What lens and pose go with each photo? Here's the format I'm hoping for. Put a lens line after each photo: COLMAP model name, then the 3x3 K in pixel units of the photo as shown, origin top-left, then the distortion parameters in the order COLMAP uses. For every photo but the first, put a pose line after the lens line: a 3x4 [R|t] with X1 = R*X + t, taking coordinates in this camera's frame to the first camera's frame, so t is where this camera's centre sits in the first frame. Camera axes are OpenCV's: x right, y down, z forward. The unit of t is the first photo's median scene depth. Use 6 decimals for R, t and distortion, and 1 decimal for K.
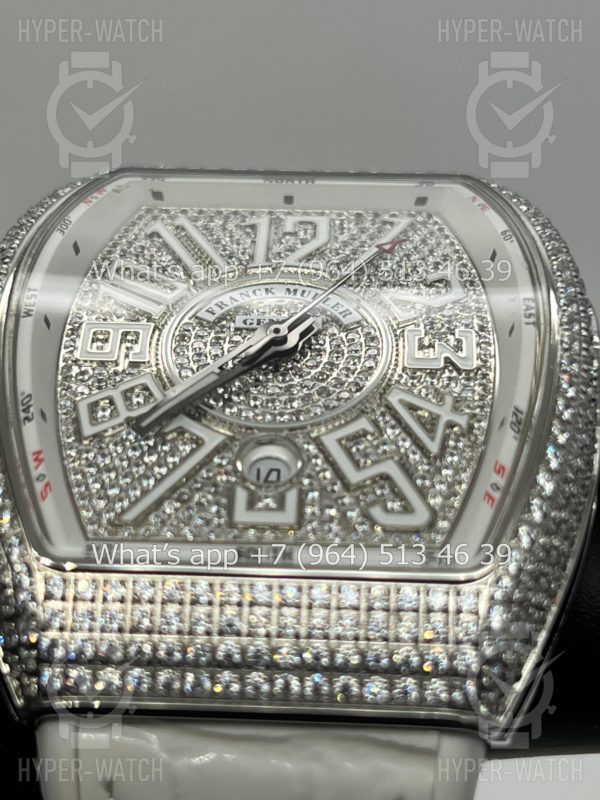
lens RADIAL K [[1856.3, 0, 276.3], [0, 1856.3, 441.1], [0, 0, 1]] dist [0.241854, 0.000000]
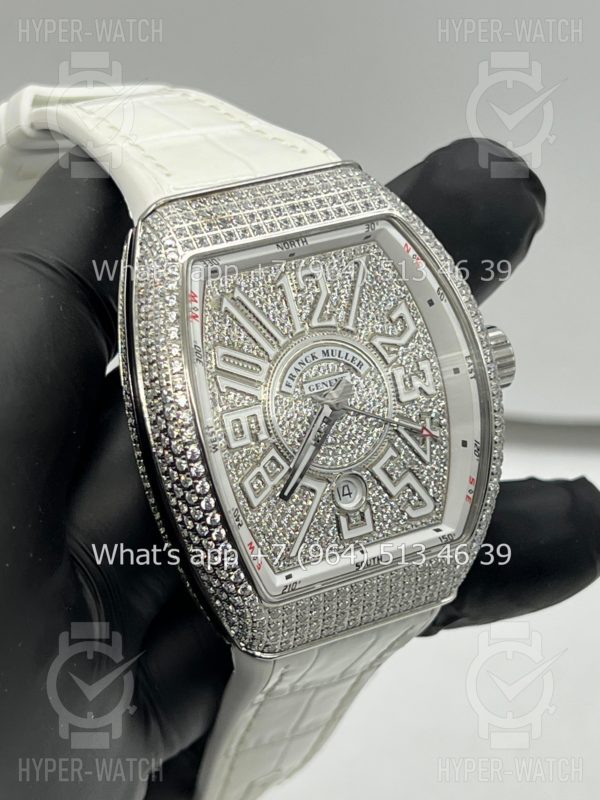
lens RADIAL K [[1856.3, 0, 303.6], [0, 1856.3, 379.4], [0, 0, 1]] dist [0.241854, 0.000000]
pose [[0.854858, -0.279014, 0.437457, -0.775786], [-0.116621, 0.718215, 0.685979, -1.258344], [-0.505585, -0.637431, 0.581433, 0.059952]]
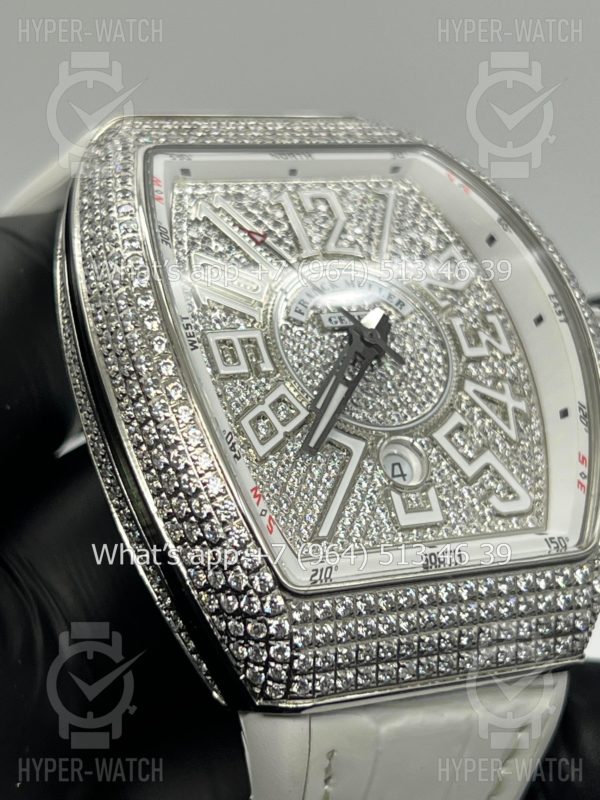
lens RADIAL K [[1856.3, 0, 313.0], [0, 1856.3, 411.6], [0, 0, 1]] dist [0.241854, 0.000000]
pose [[0.850237, -0.109603, 0.514864, -0.653803], [-0.037102, 0.963174, 0.266308, -0.331198], [-0.525091, -0.245527, 0.814859, 0.066218]]
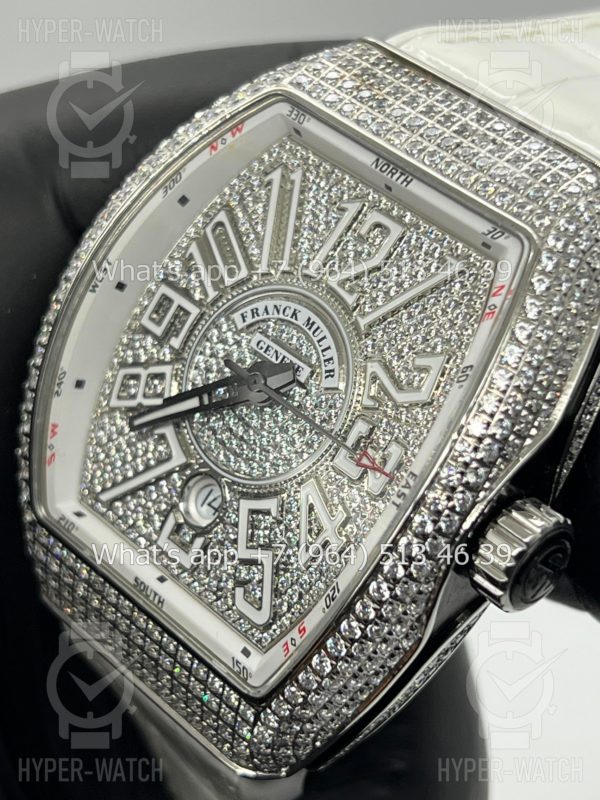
lens RADIAL K [[1856.3, 0, 295.5], [0, 1856.3, 393.0], [0, 0, 1]] dist [0.241854, 0.000000]
pose [[0.725385, 0.444206, -0.525830, 0.629653], [0.031413, 0.741748, 0.669942, -0.829567], [0.687626, -0.502484, 0.524099, 0.441401]]
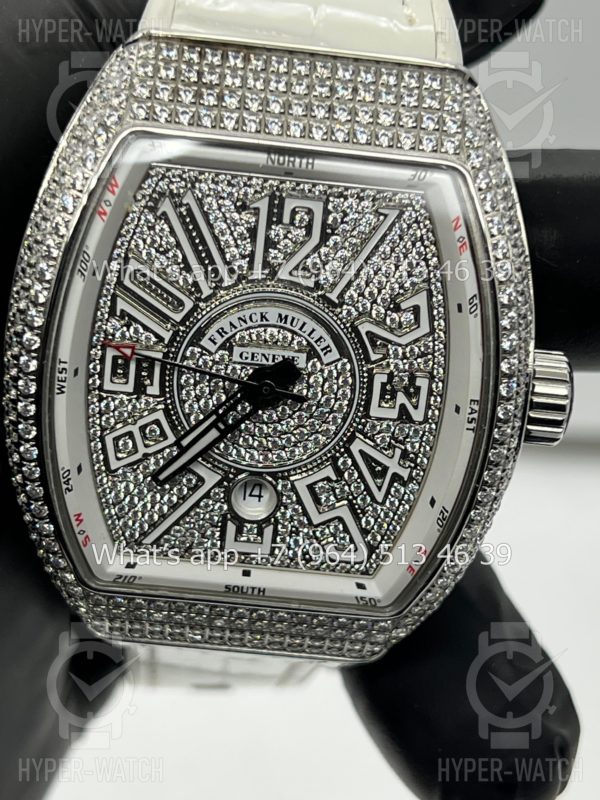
lens RADIAL K [[1856.3, 0, 300.6], [0, 1856.3, 405.8], [0, 0, 1]] dist [0.241854, 0.000000]
pose [[0.997197, 0.042967, 0.061251, -0.053301], [-0.074082, 0.452432, 0.888717, -1.170578], [0.010474, -0.890763, 0.454347, 0.455817]]
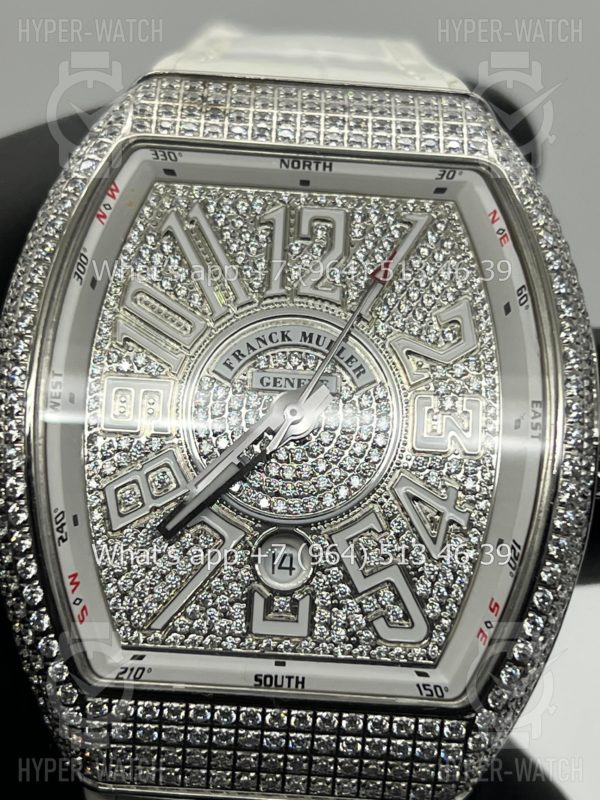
lens RADIAL K [[1856.3, 0, 285.4], [0, 1856.3, 404.7], [0, 0, 1]] dist [0.241854, 0.000000]
pose [[0.998524, 0.014002, 0.052482, -0.061039], [-0.041401, 0.821658, 0.568475, -0.676312], [-0.035163, -0.569808, 0.821025, 0.153159]]
